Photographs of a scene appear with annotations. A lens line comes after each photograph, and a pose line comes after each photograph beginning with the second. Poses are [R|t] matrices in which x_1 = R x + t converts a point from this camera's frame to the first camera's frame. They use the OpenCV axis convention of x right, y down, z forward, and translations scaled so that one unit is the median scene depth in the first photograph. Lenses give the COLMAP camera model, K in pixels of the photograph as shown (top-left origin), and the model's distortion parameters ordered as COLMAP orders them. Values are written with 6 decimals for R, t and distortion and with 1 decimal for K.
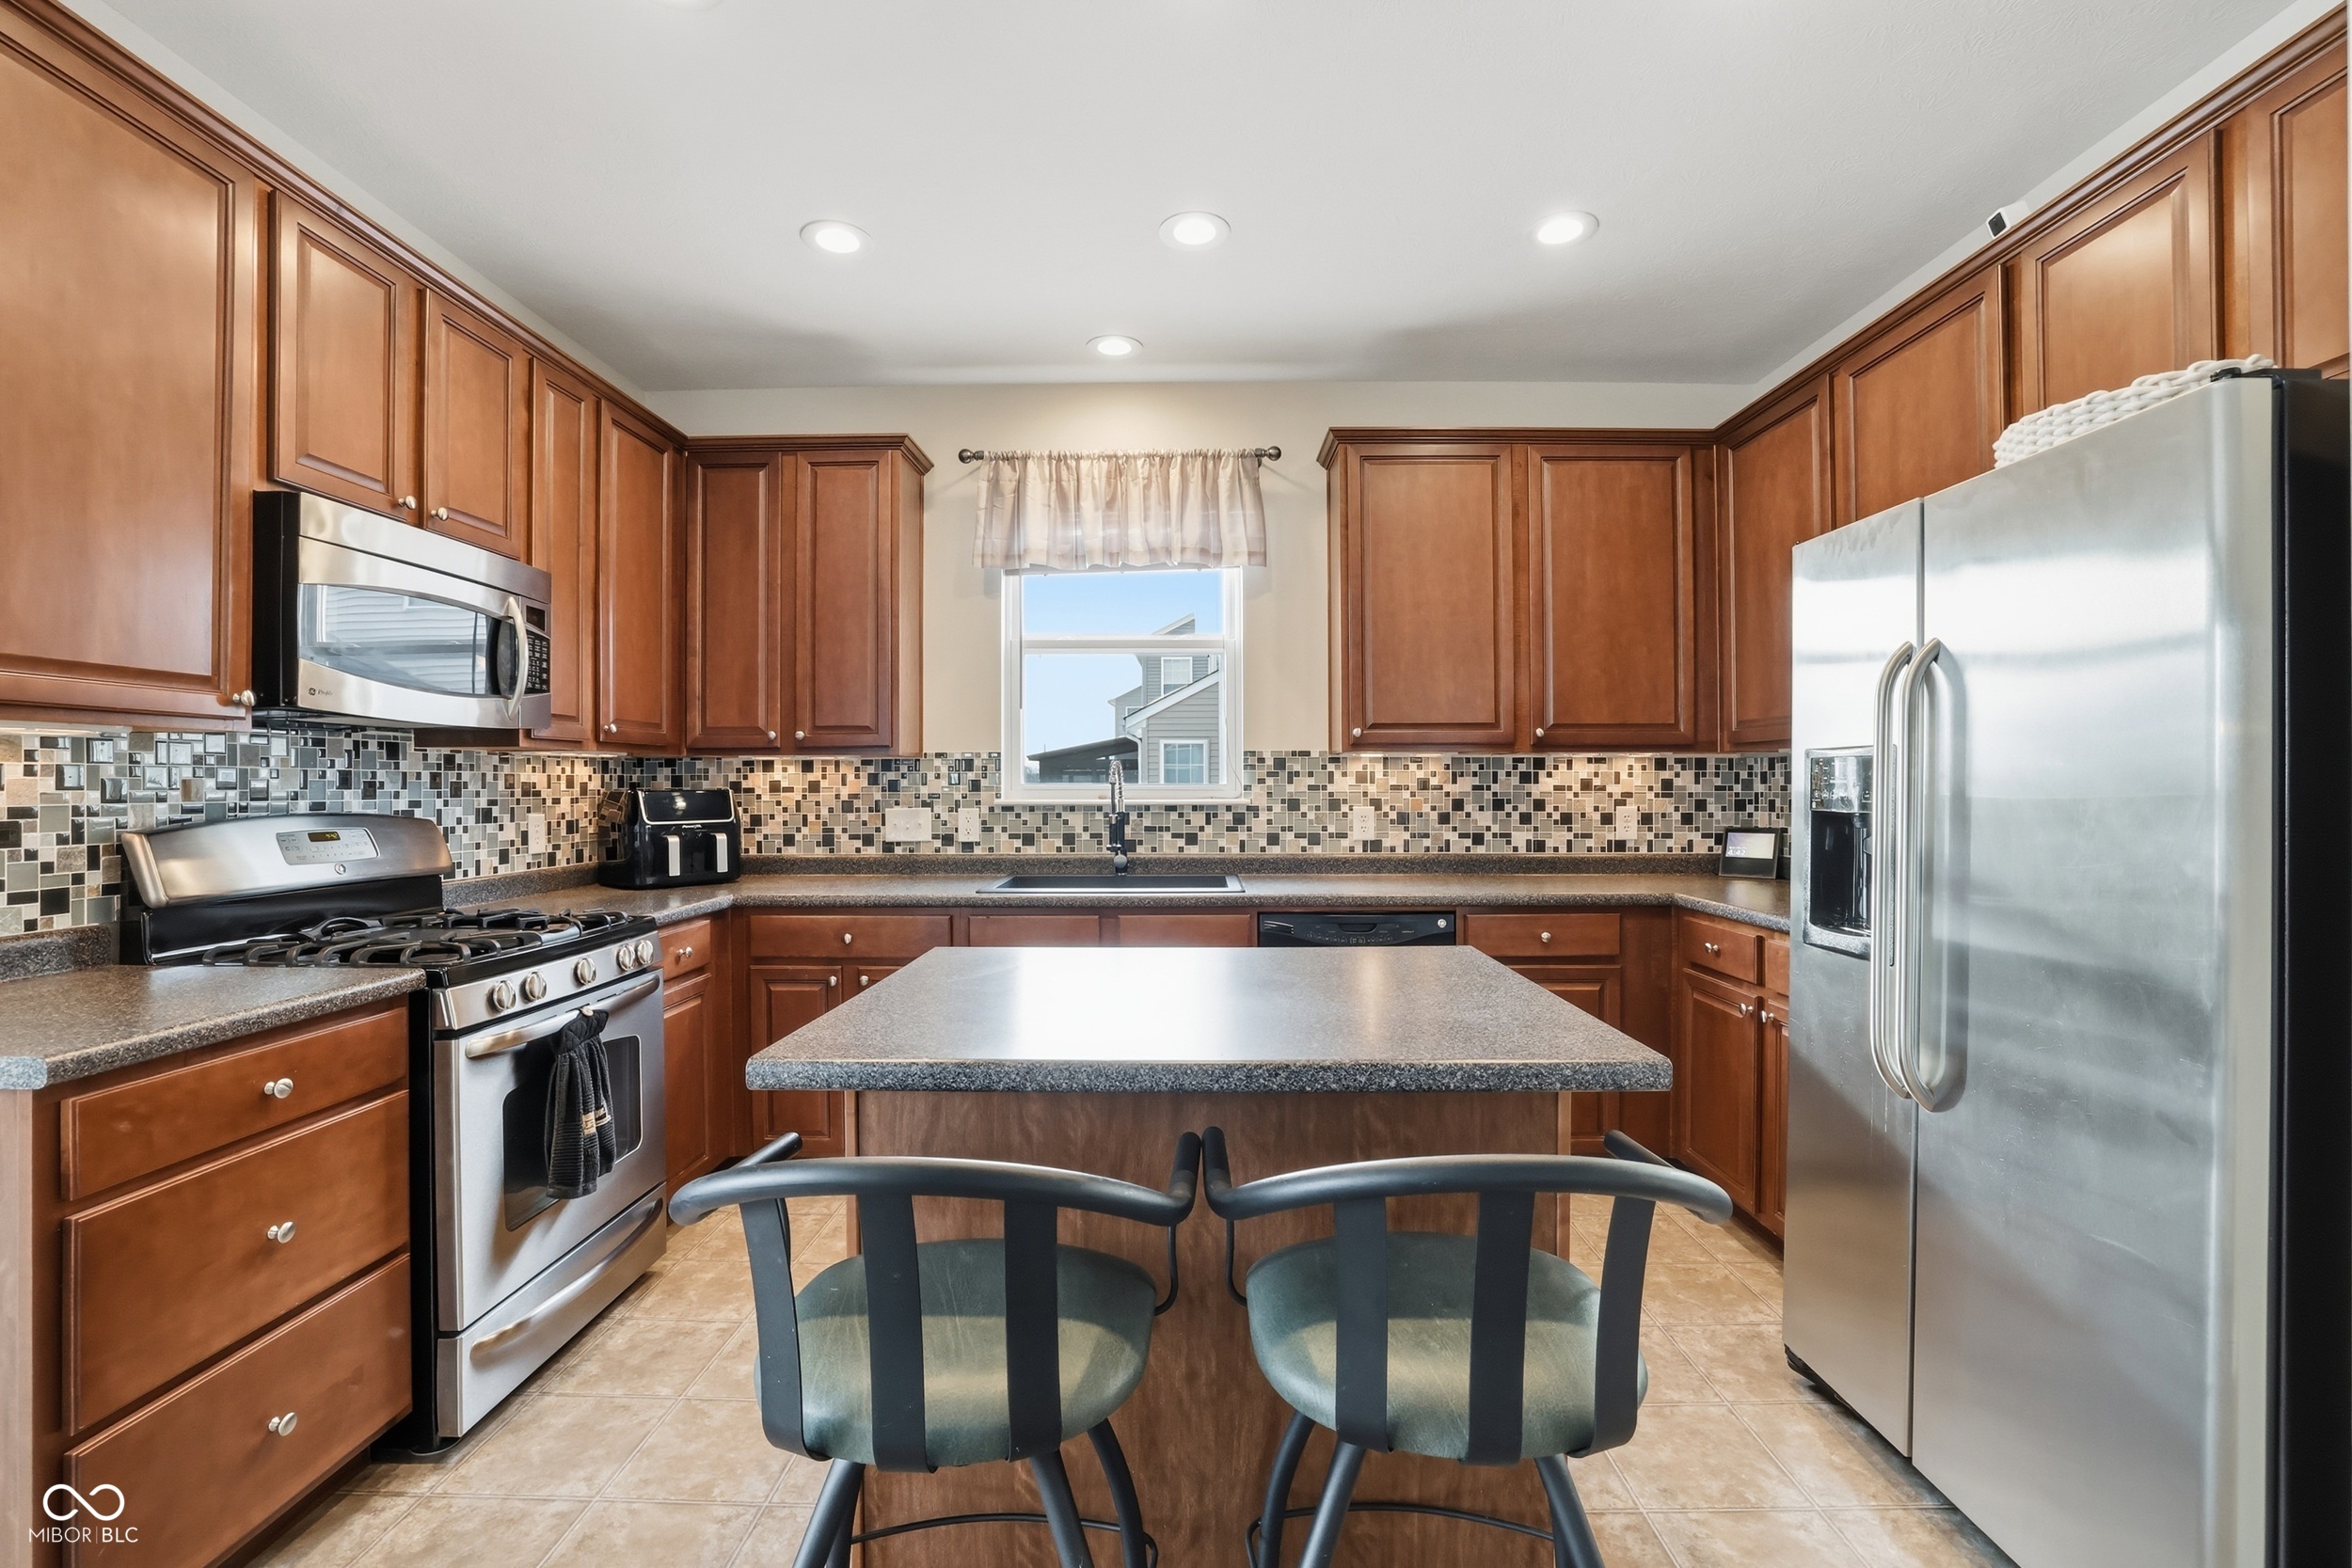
lens RADIAL K [[1019.5, 0, 1179.2], [0, 1019.5, 782.0], [0, 0, 1]] dist [-0.050923, 0.018423]
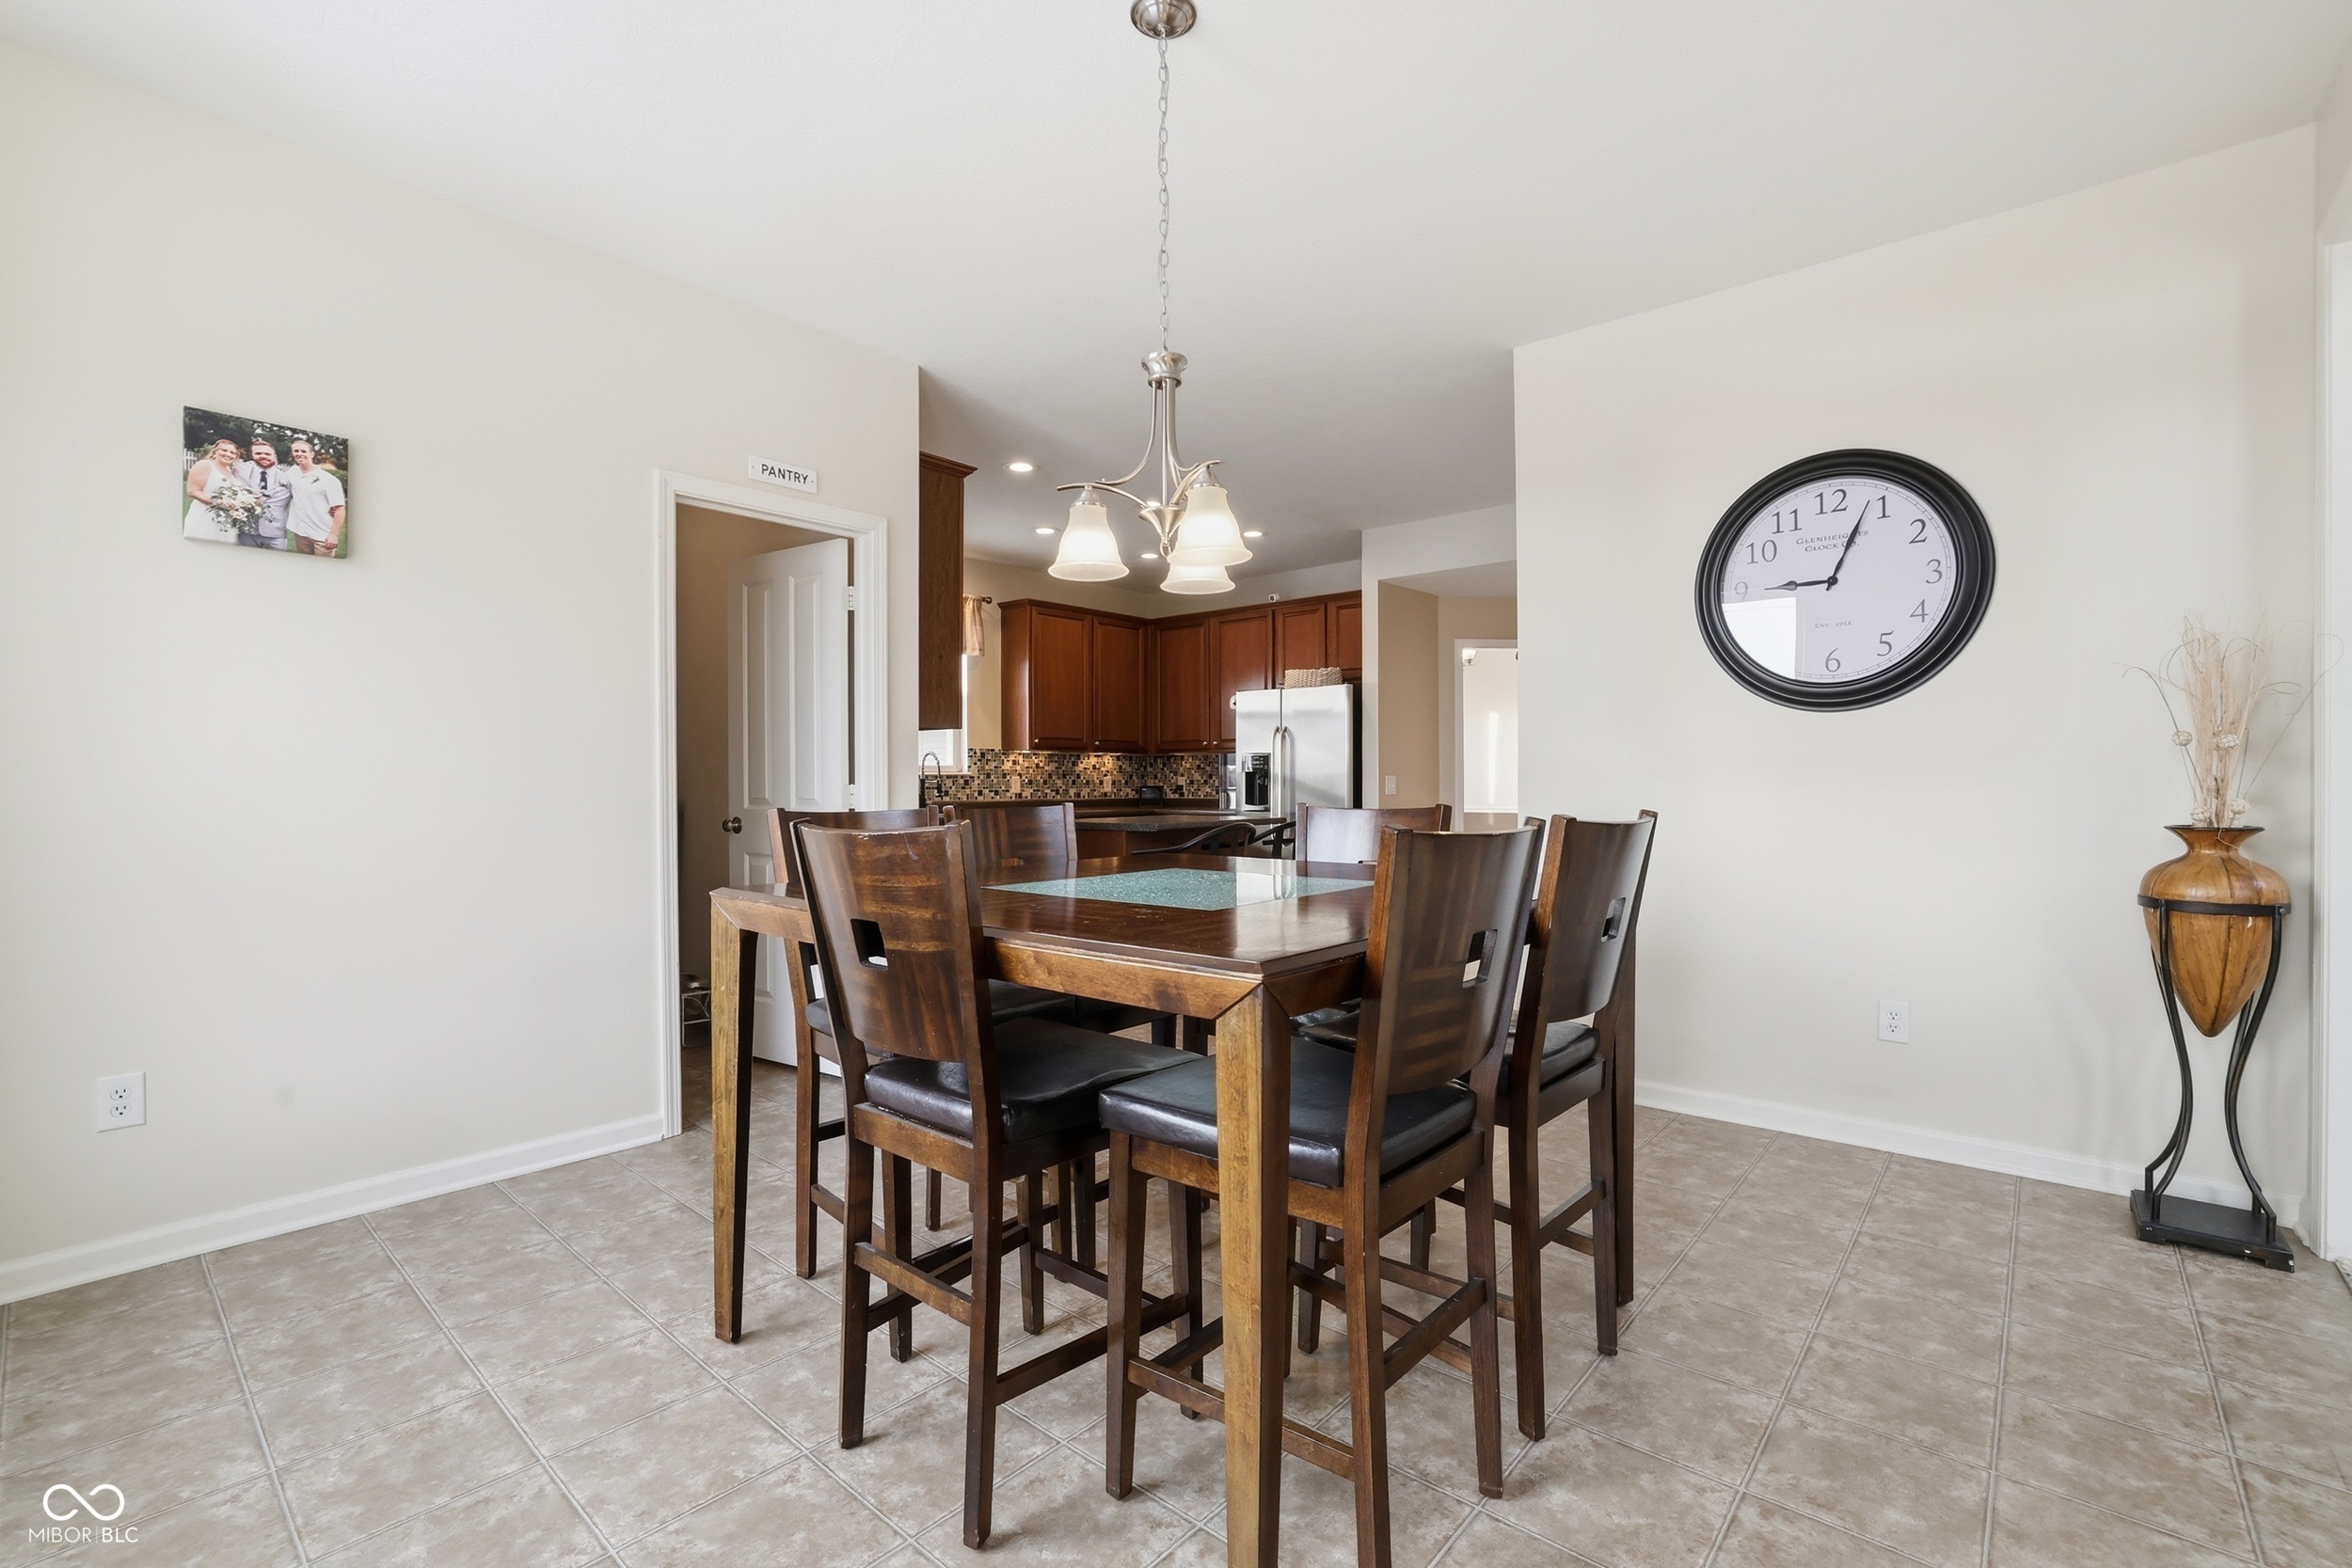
lens RADIAL K [[1037.8, 0, 1185.0], [0, 1037.8, 799.3], [0, 0, 1]] dist [-0.053203, 0.019103]
pose [[0.641391, -0.012293, 0.767116, -1.212118], [0.000887, 0.999883, 0.015282, 0.038592], [-0.767214, -0.009121, 0.641326, -0.607672]]
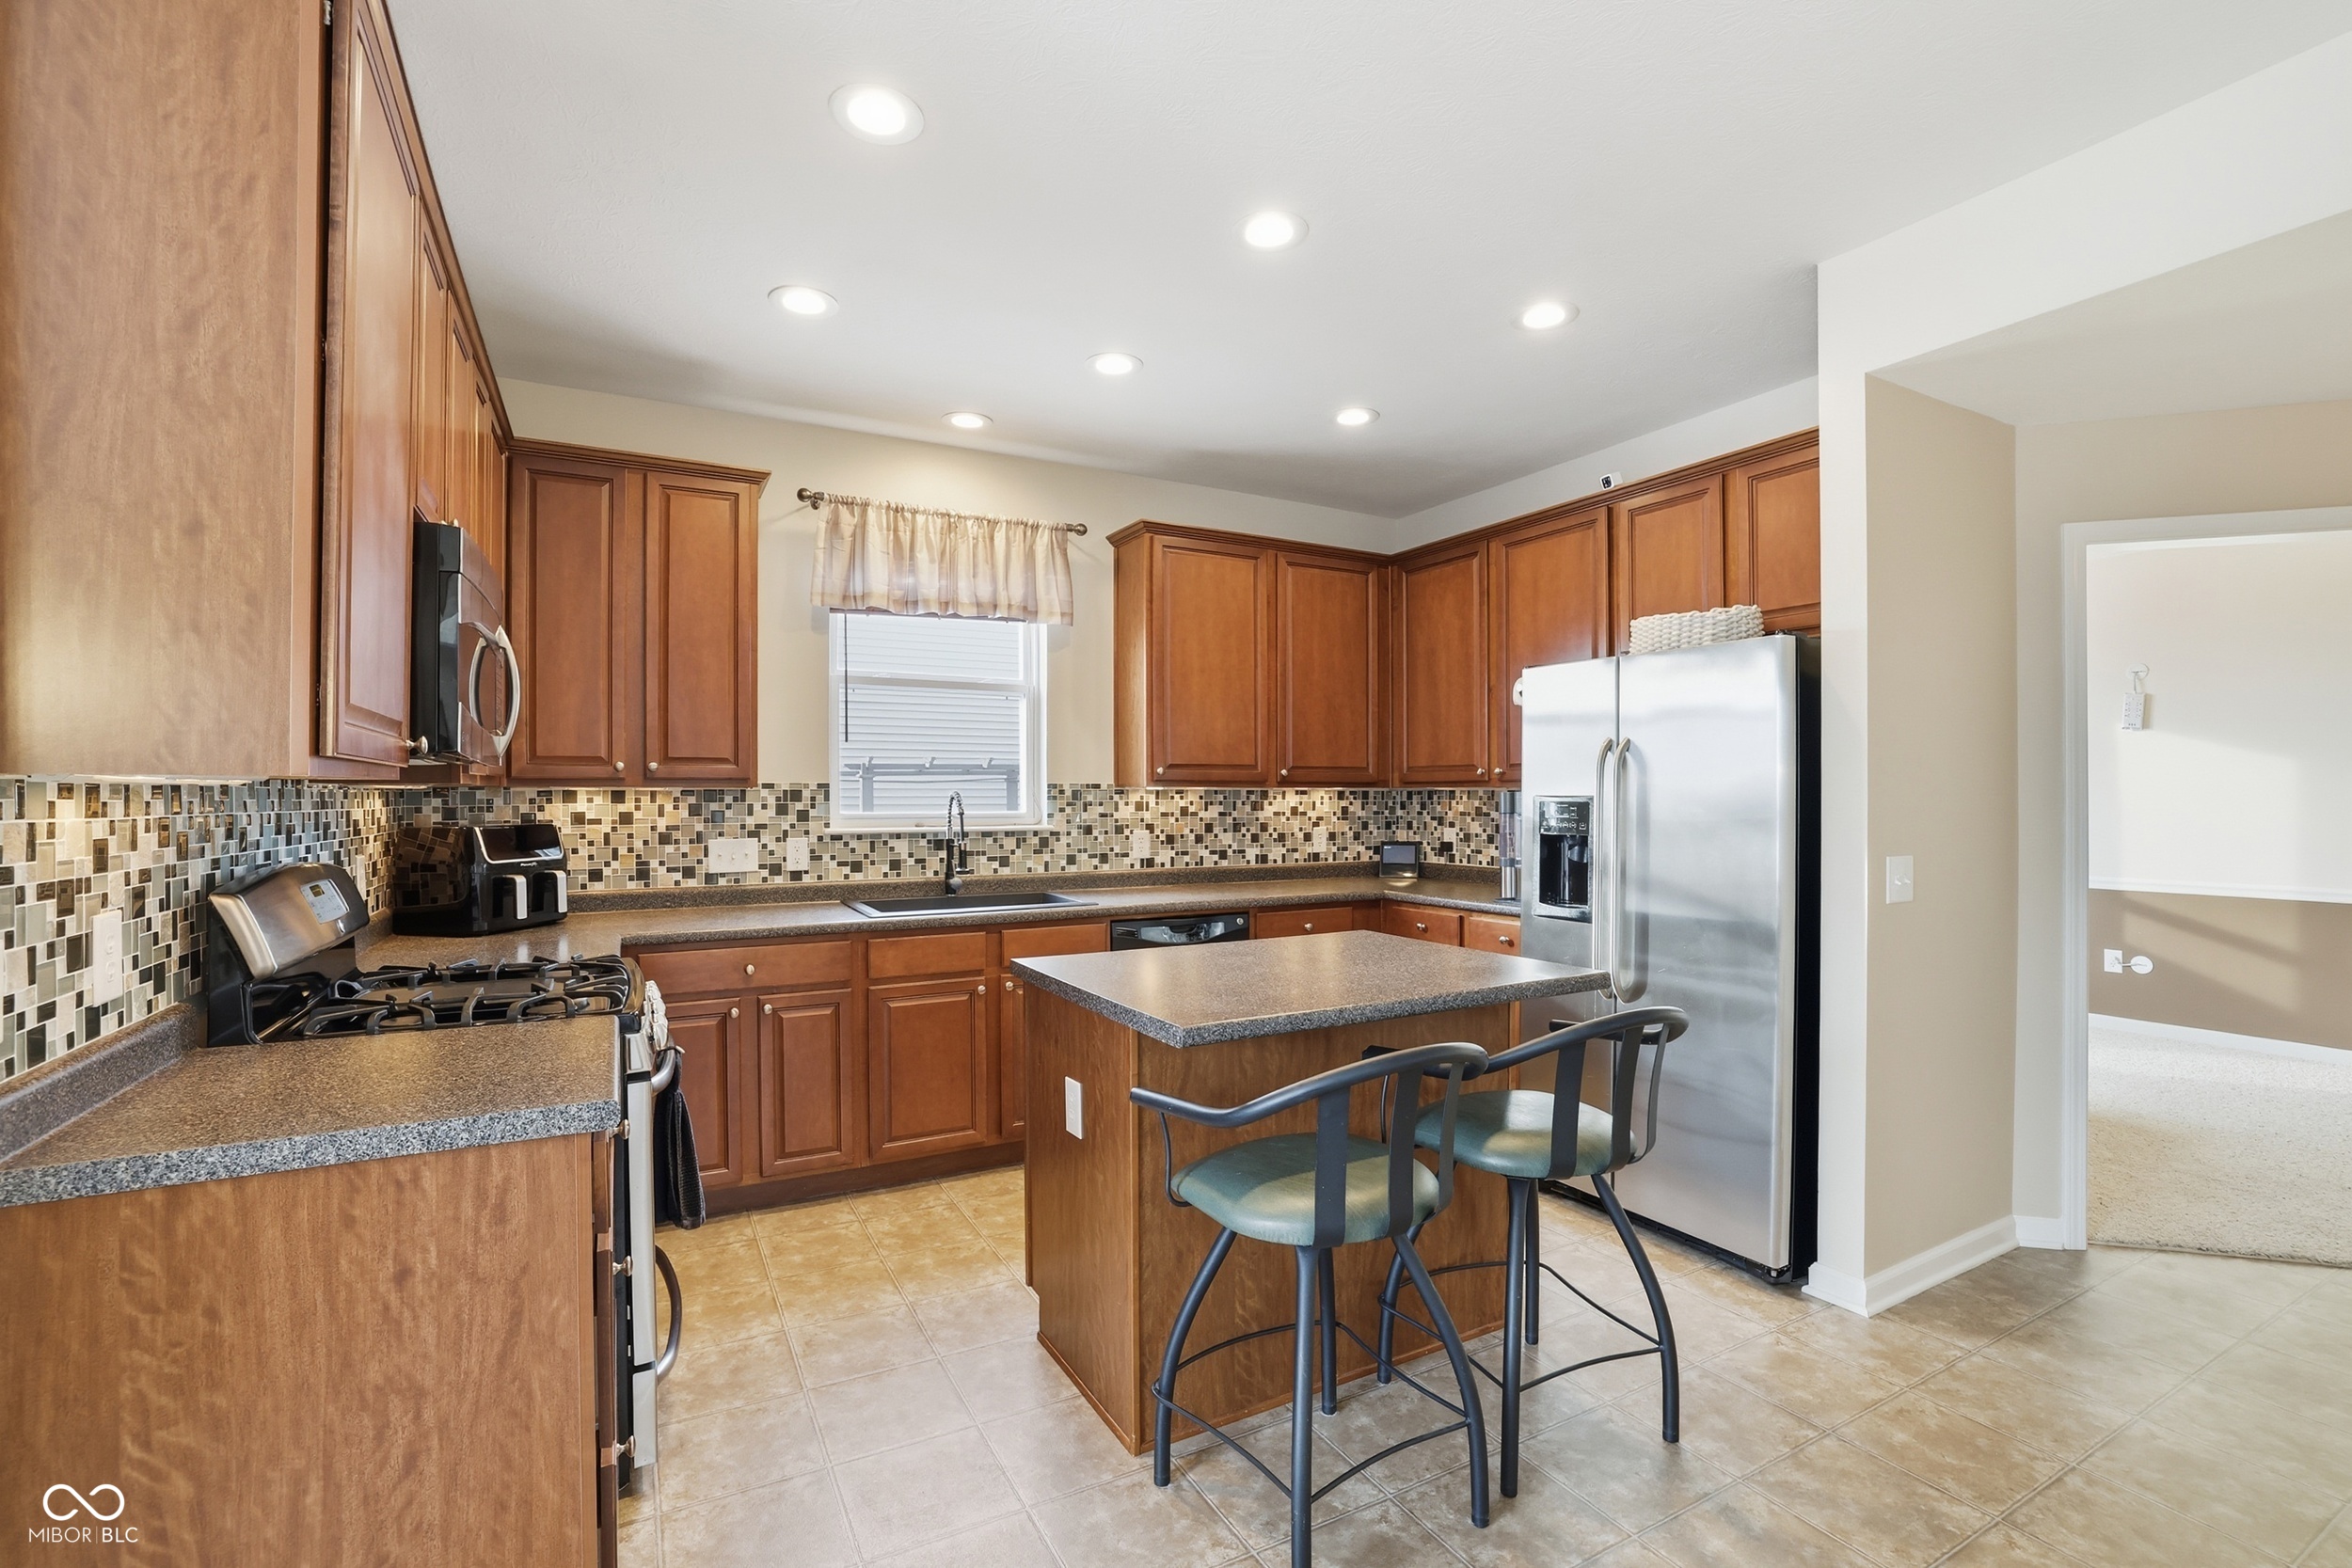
lens RADIAL K [[1037.8, 0, 1185.0], [0, 1037.8, 799.3], [0, 0, 1]] dist [-0.053203, 0.019103]
pose [[0.868538, -0.000991, 0.495621, -0.386024], [-0.001832, 0.999985, 0.005210, -0.019284], [-0.495619, -0.005433, 0.868523, -0.094993]]
